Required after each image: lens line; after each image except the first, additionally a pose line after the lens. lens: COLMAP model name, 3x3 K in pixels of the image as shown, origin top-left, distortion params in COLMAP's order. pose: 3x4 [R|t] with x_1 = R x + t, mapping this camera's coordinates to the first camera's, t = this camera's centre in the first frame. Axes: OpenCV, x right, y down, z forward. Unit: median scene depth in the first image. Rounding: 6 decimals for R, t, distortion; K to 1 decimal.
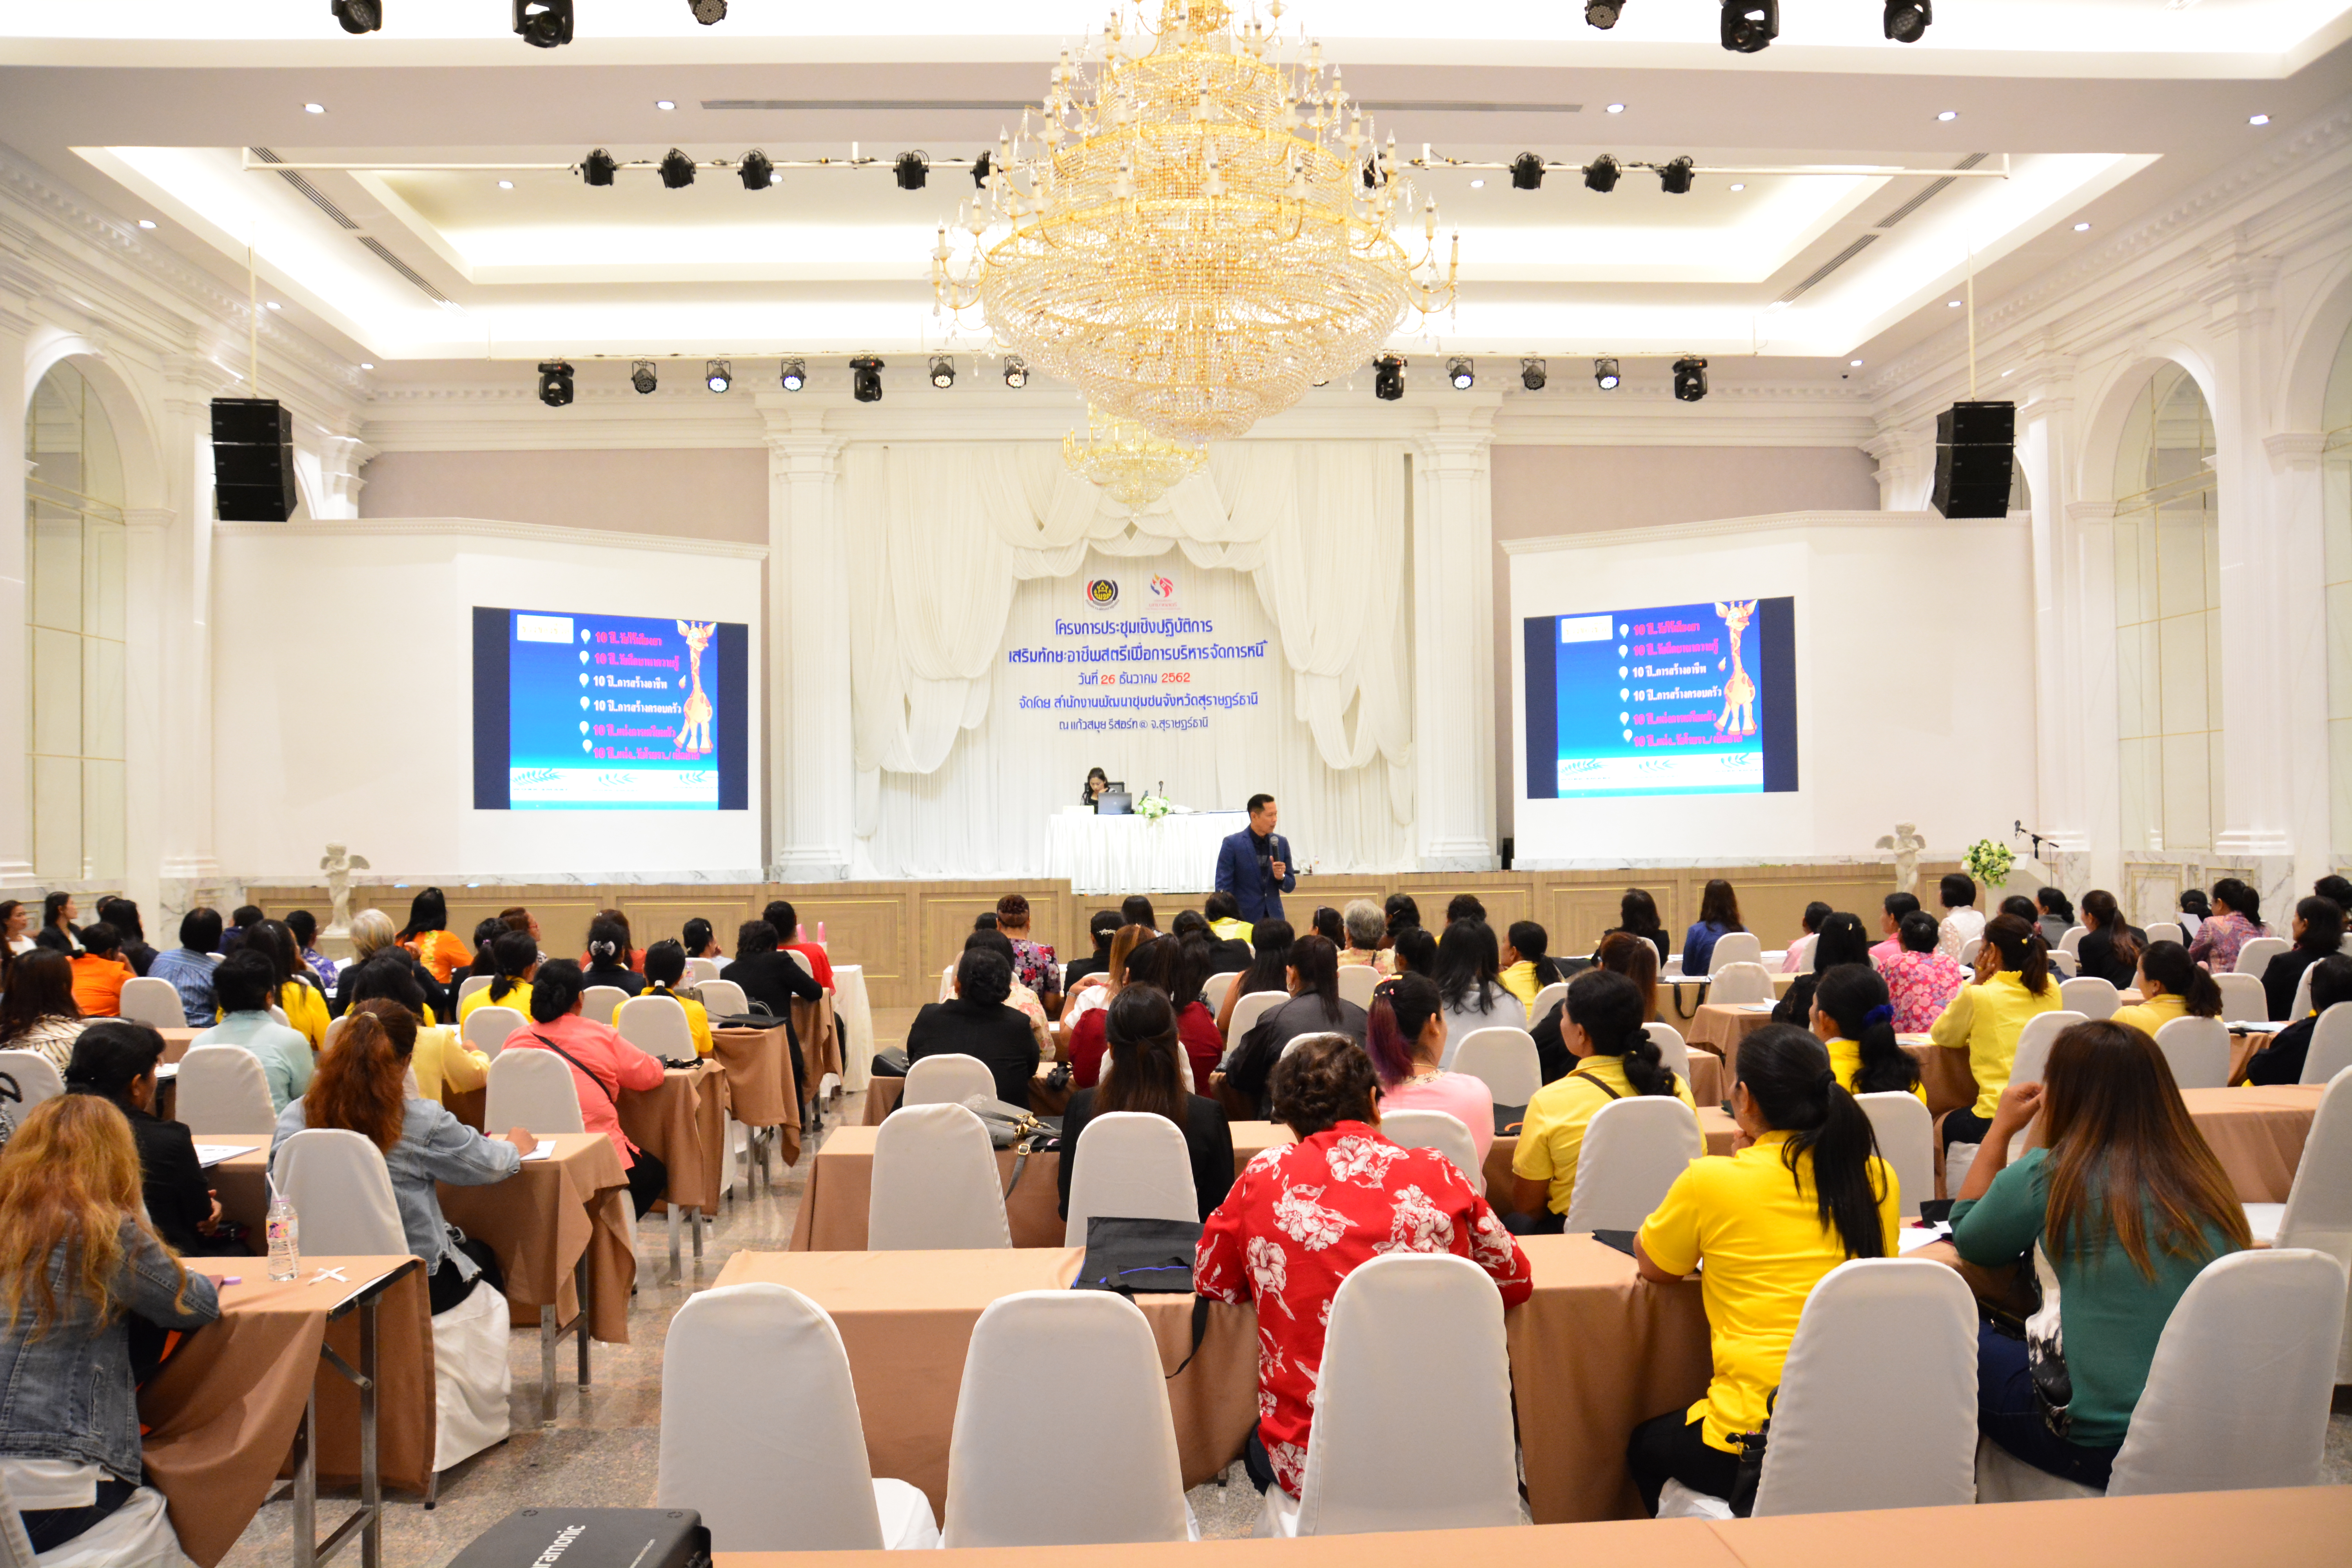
lens RADIAL K [[1852.9, 0, 1176.0], [0, 1852.9, 784.0], [0, 0, 1]] dist [-0.123599, 0.123889]
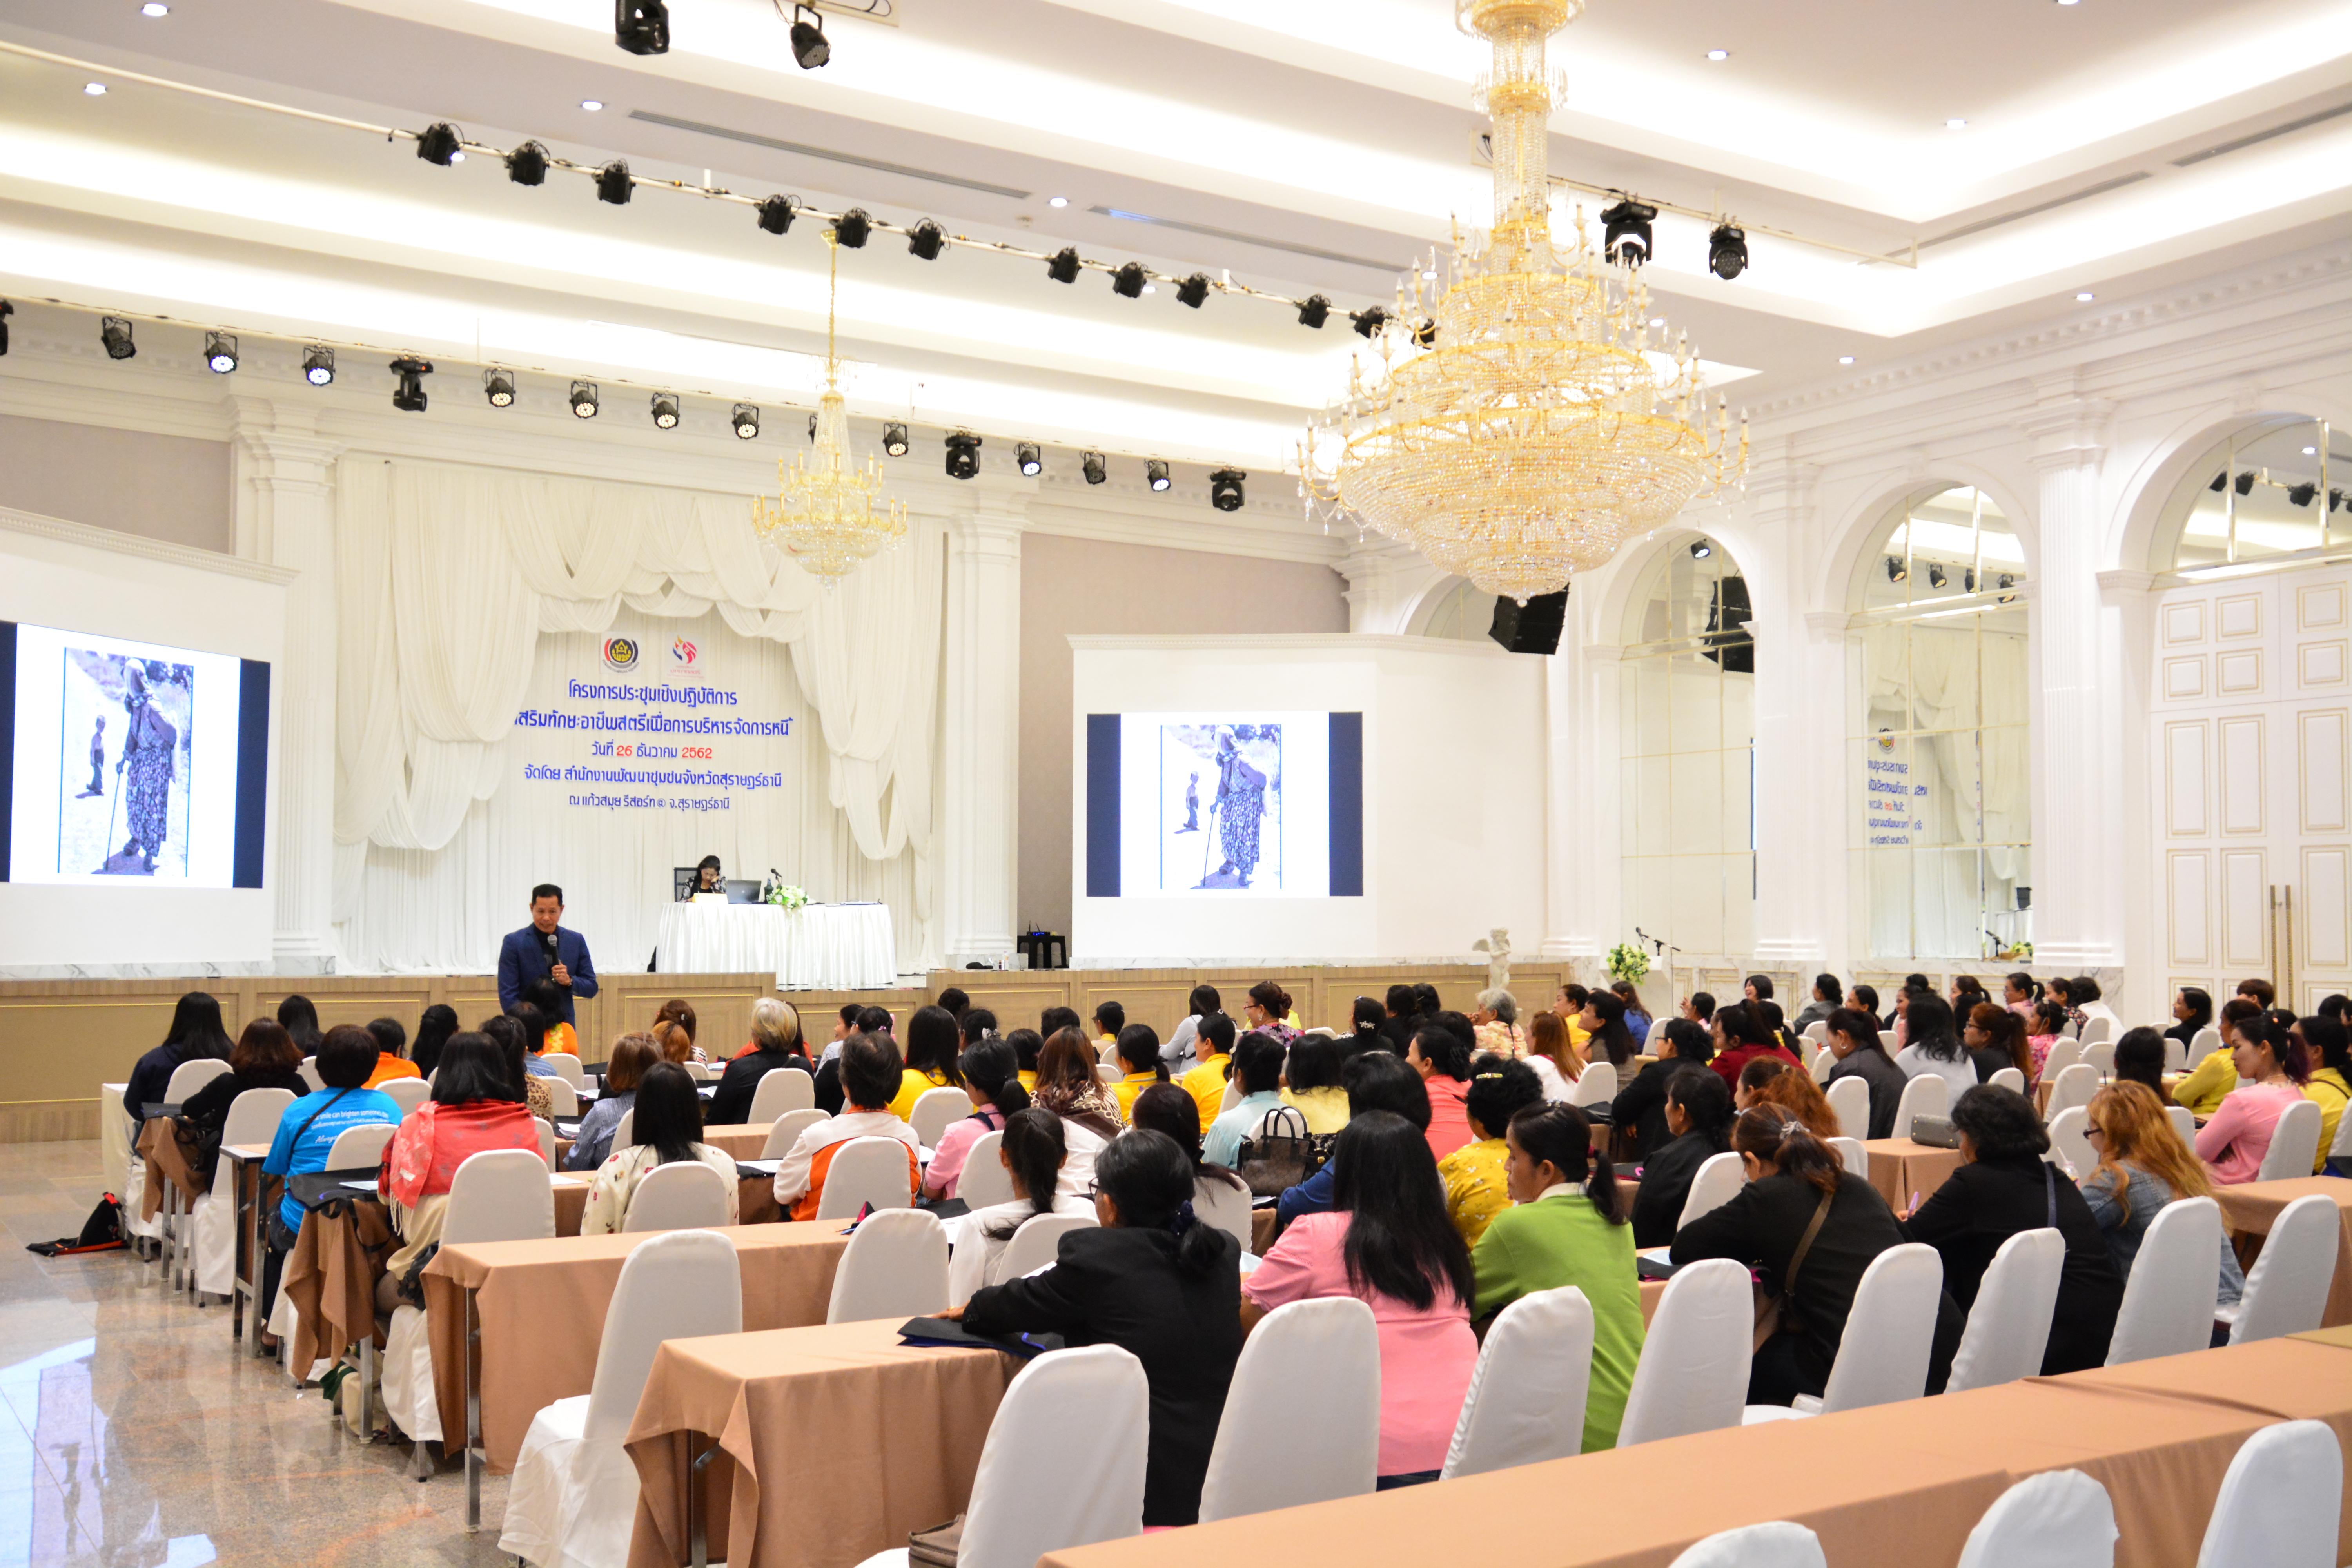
lens RADIAL K [[2173.0, 0, 1176.0], [0, 2173.0, 784.0], [0, 0, 1]] dist [0.004241, 0.020400]
pose [[0.873150, 0.048559, 0.485028, -0.317564], [-0.028177, 0.998390, -0.049229, 0.003636], [-0.486637, 0.029318, 0.873112, -0.042805]]
